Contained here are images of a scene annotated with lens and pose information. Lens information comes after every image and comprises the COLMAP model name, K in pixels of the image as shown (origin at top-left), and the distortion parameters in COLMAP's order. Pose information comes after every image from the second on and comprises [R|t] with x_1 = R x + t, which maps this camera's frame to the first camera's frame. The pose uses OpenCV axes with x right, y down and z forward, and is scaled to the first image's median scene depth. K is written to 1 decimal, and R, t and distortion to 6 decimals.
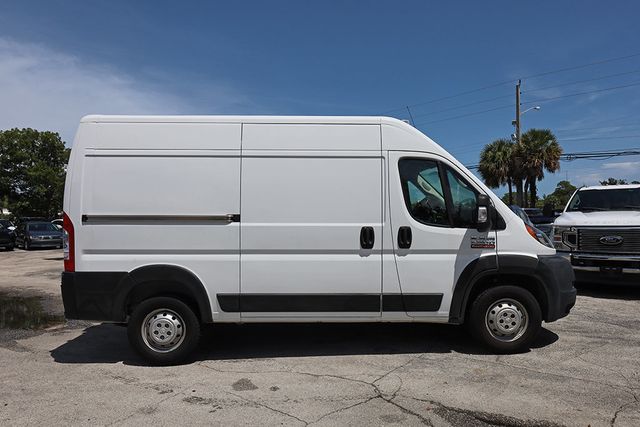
lens RADIAL K [[443.7, 0, 325.1], [0, 443.7, 218.6], [0, 0, 1]] dist [0.010623, -0.000273]
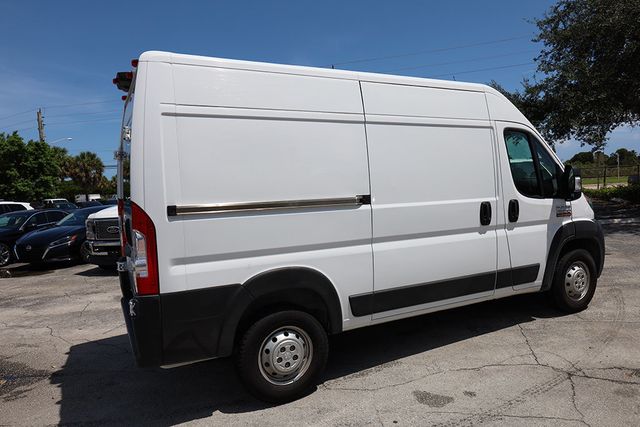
lens RADIAL K [[443.7, 0, 326.3], [0, 443.7, 215.4], [0, 0, 1]] dist [0.010623, -0.000273]
pose [[0.890580, -0.065134, 0.450138, -0.625836], [0.047827, 0.997617, 0.049730, -0.015679], [-0.452305, -0.022760, 0.891573, 0.313960]]
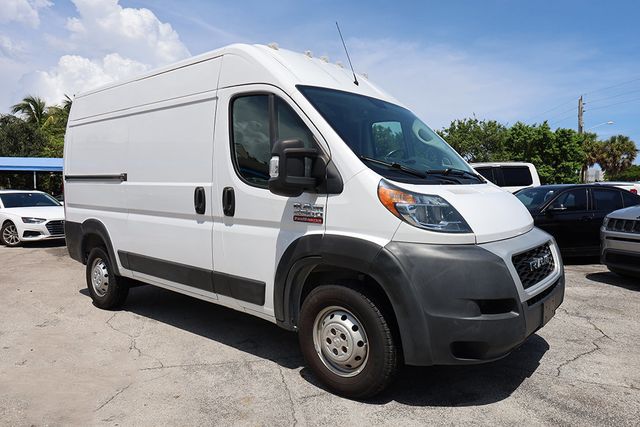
lens RADIAL K [[443.7, 0, 315.3], [0, 443.7, 215.6], [0, 0, 1]] dist [0.010623, -0.000273]
pose [[0.742171, 0.051240, -0.668249, 0.794796], [-0.015881, 0.998138, 0.058897, 0.019444], [0.670022, -0.033099, 0.741603, 0.534150]]
